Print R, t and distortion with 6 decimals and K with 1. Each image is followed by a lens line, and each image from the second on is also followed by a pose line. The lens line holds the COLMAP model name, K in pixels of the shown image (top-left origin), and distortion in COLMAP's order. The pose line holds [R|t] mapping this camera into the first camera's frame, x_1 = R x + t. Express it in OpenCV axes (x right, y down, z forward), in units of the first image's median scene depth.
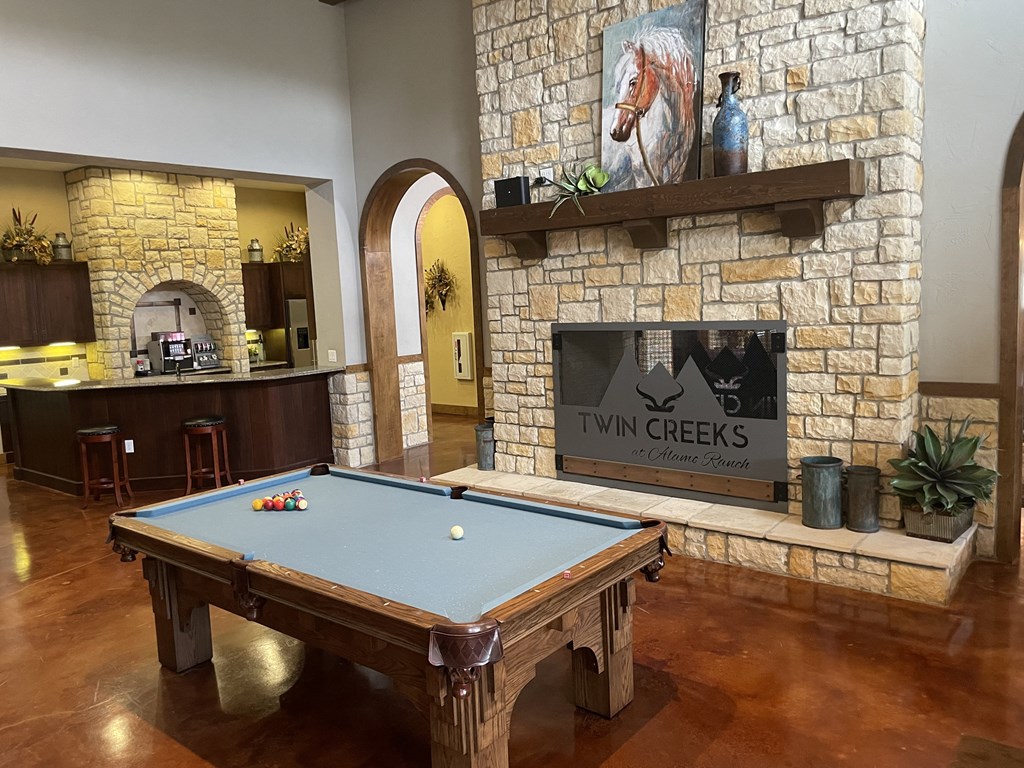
lens RADIAL K [[787.2, 0, 511.1], [0, 787.2, 382.5], [0, 0, 1]] dist [0.034080, -0.049560]
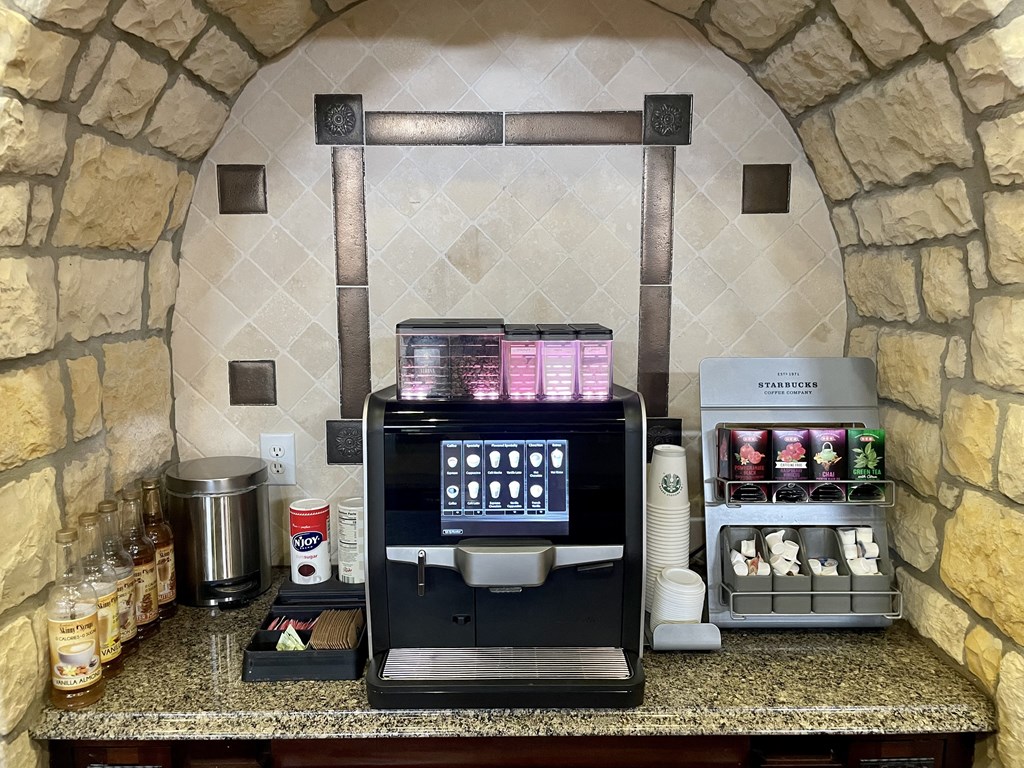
lens RADIAL K [[787.2, 0, 513.1], [0, 787.2, 383.5], [0, 0, 1]] dist [0.034080, -0.049560]
pose [[0.625333, 0.139242, -0.767835, -0.182590], [-0.110359, 0.989843, 0.089625, -0.036179], [0.772515, 0.028692, 0.634348, 0.504026]]
